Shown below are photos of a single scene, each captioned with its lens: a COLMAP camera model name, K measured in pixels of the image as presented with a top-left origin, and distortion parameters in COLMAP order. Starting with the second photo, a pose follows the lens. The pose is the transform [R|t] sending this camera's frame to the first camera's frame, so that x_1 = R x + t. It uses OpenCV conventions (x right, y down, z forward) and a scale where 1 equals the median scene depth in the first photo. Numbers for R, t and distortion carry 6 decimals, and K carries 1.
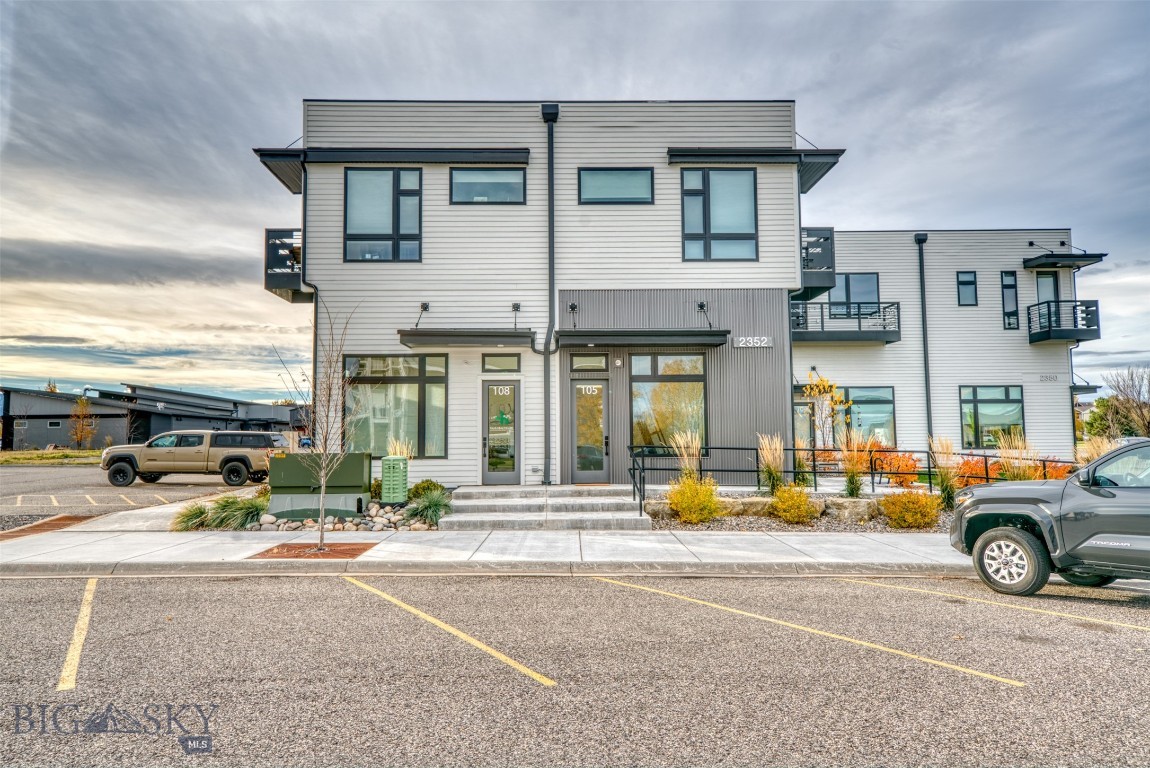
lens RADIAL K [[742.4, 0, 580.7], [0, 742.4, 379.3], [0, 0, 1]] dist [0.045169, 0.001344]
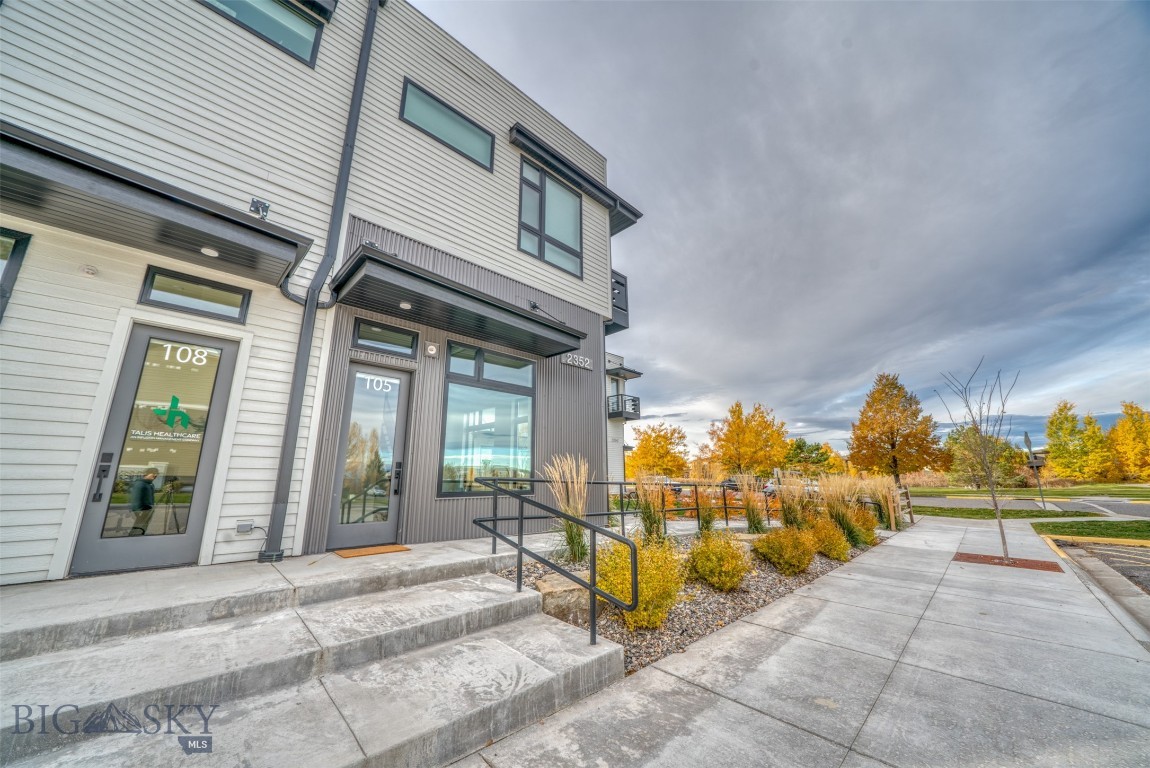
lens RADIAL K [[395.8, 0, 564.4], [0, 395.8, 381.7], [0, 0, 1]] dist [-0.025169, 0.003176]
pose [[0.753850, 0.163837, 0.636293, -0.078020], [-0.059508, 0.981457, -0.182210, 0.061425], [-0.654347, 0.099495, 0.749621, 0.651359]]
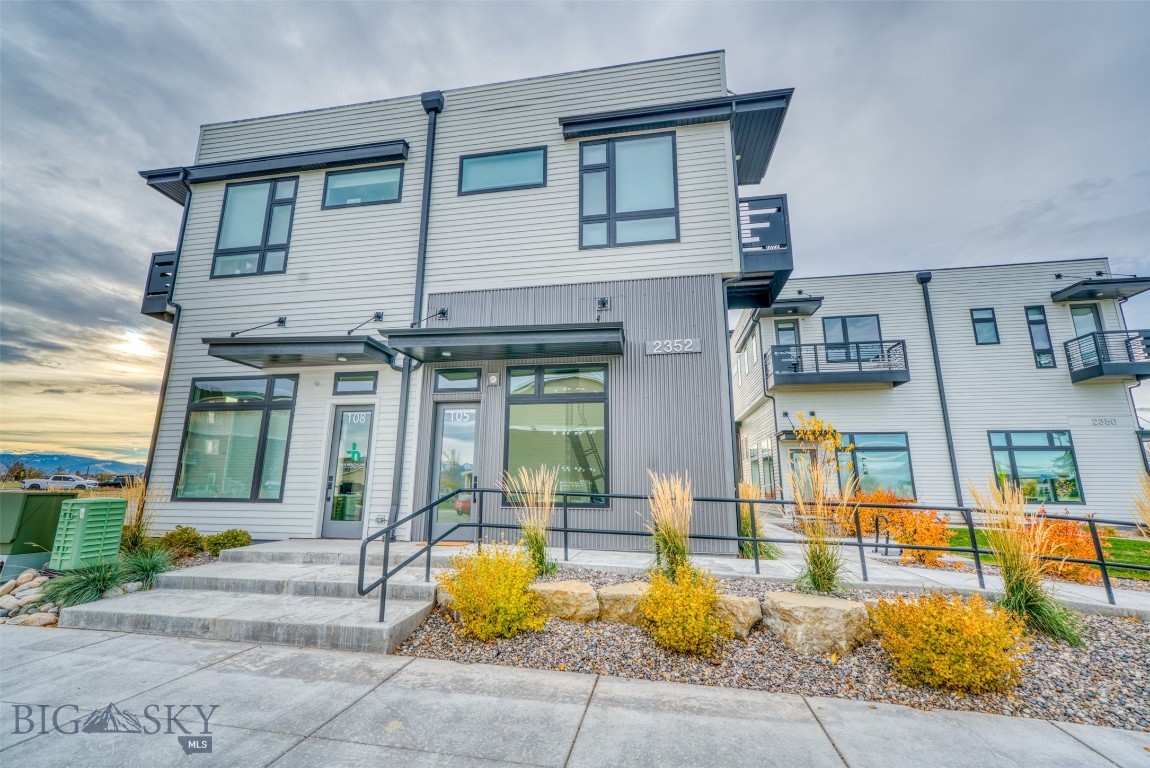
lens RADIAL K [[482.3, 0, 574.8], [0, 482.3, 382.8], [0, 0, 1]] dist [0.006873, 0.000530]
pose [[0.977190, -0.028300, -0.210474, 0.234222], [-0.000107, 0.991015, -0.133749, 0.047052], [0.212368, 0.130721, 0.968407, 0.526829]]
